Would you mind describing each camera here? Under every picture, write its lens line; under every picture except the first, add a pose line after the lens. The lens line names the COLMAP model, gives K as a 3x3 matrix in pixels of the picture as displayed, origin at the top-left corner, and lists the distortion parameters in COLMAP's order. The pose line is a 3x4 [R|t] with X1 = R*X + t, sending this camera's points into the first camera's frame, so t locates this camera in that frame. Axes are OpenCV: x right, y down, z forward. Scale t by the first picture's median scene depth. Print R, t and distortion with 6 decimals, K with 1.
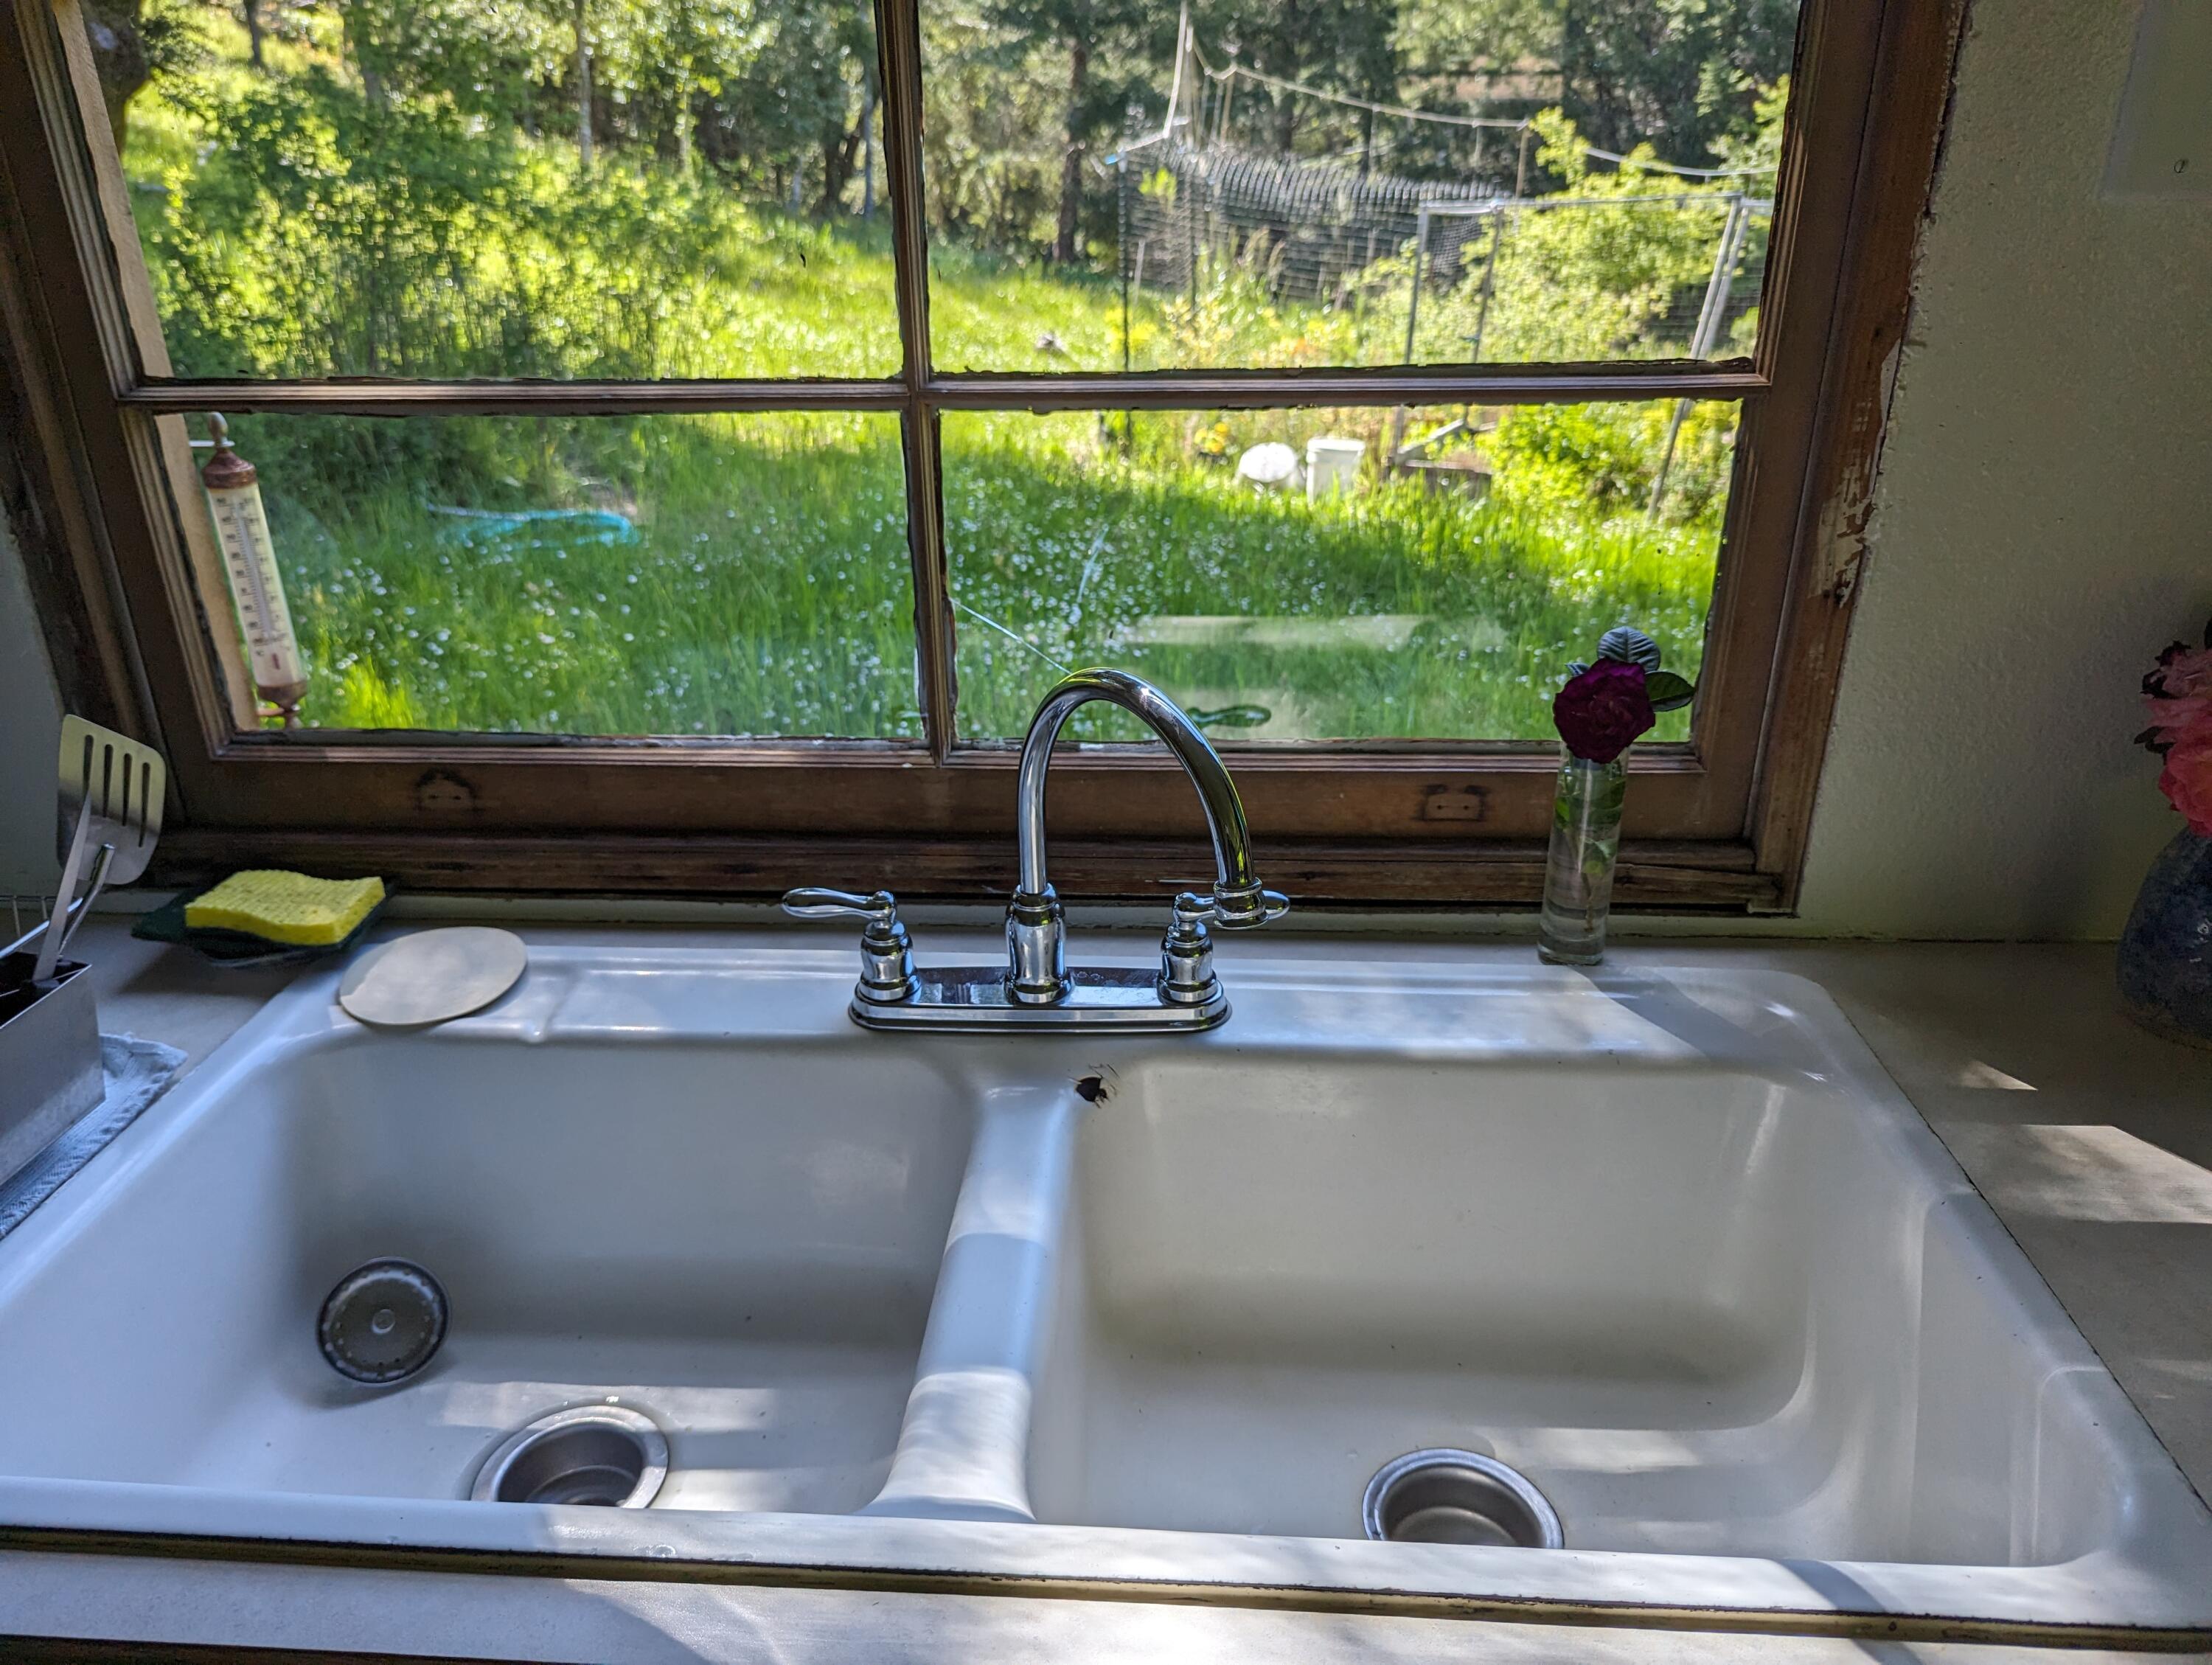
lens RADIAL K [[1581.7, 0, 1079.8], [0, 1581.7, 826.8], [0, 0, 1]] dist [0.035935, -0.032826]
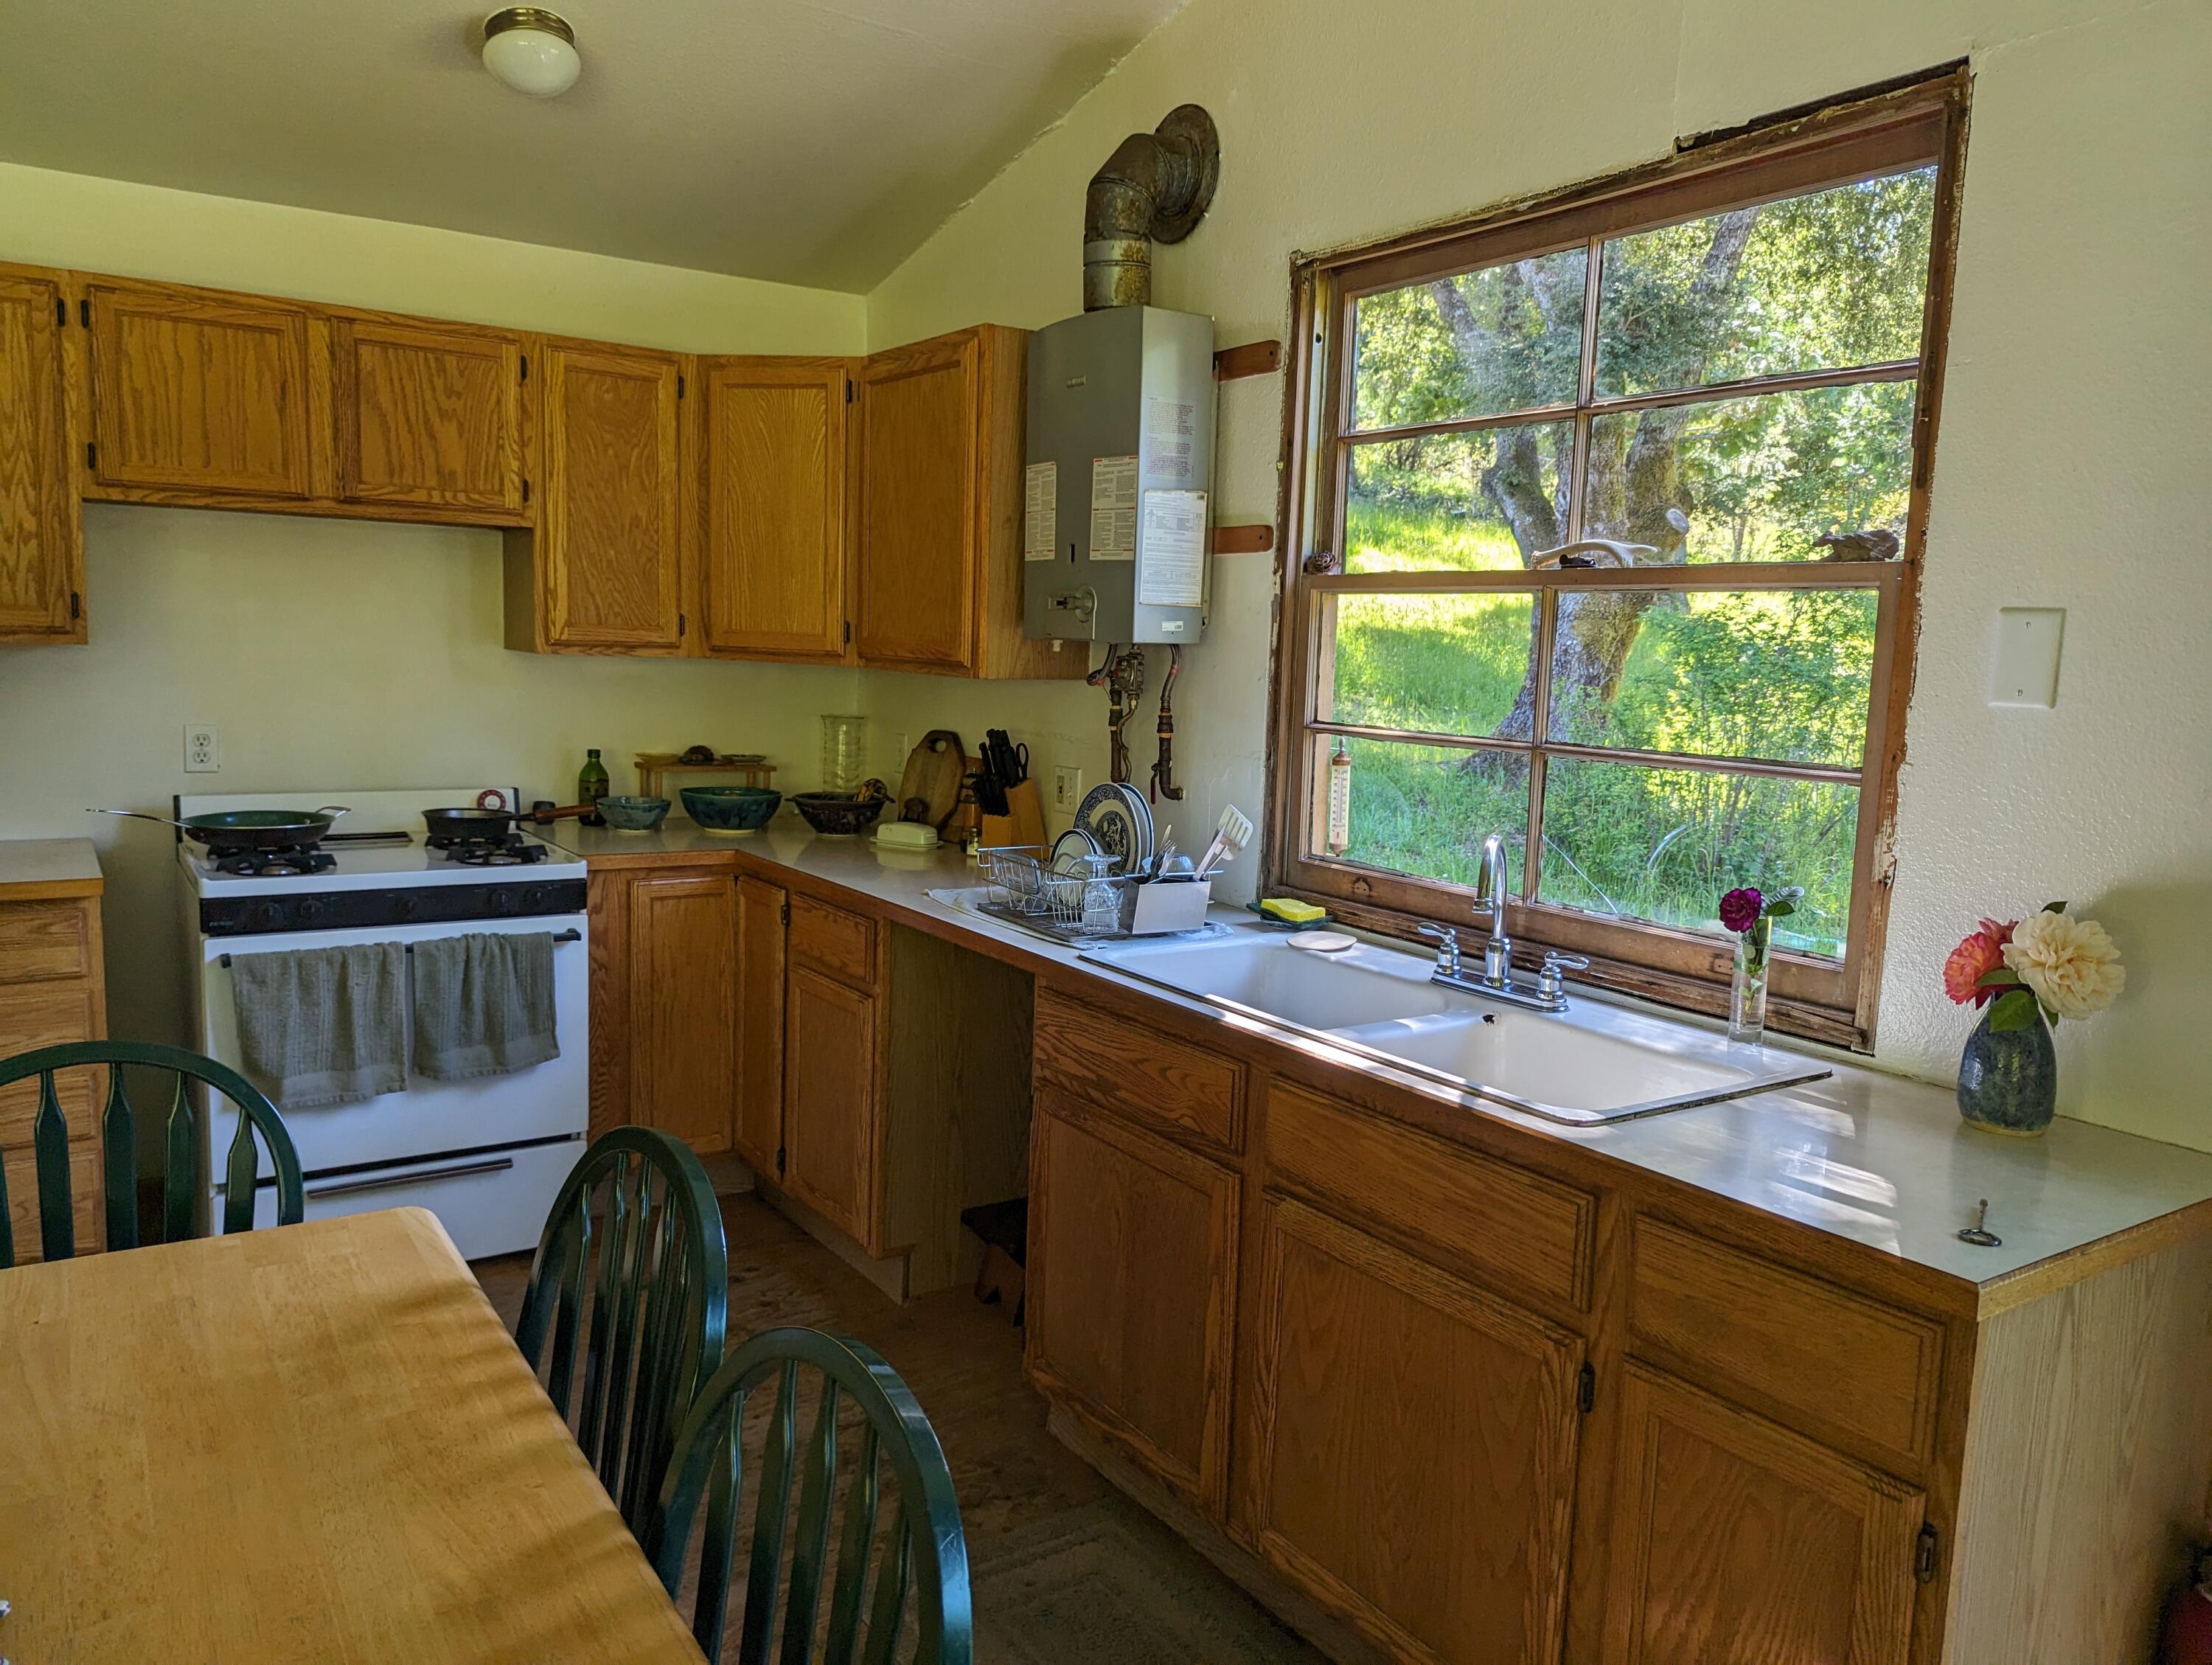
lens RADIAL K [[1558.0, 0, 1087.1], [0, 1558.0, 828.1], [0, 0, 1]] dist [0.066957, -0.062655]
pose [[0.621368, 0.136189, -0.771592, 0.148616], [-0.350288, 0.929168, -0.118088, 0.040940], [0.700856, 0.343656, 0.625061, -0.105590]]
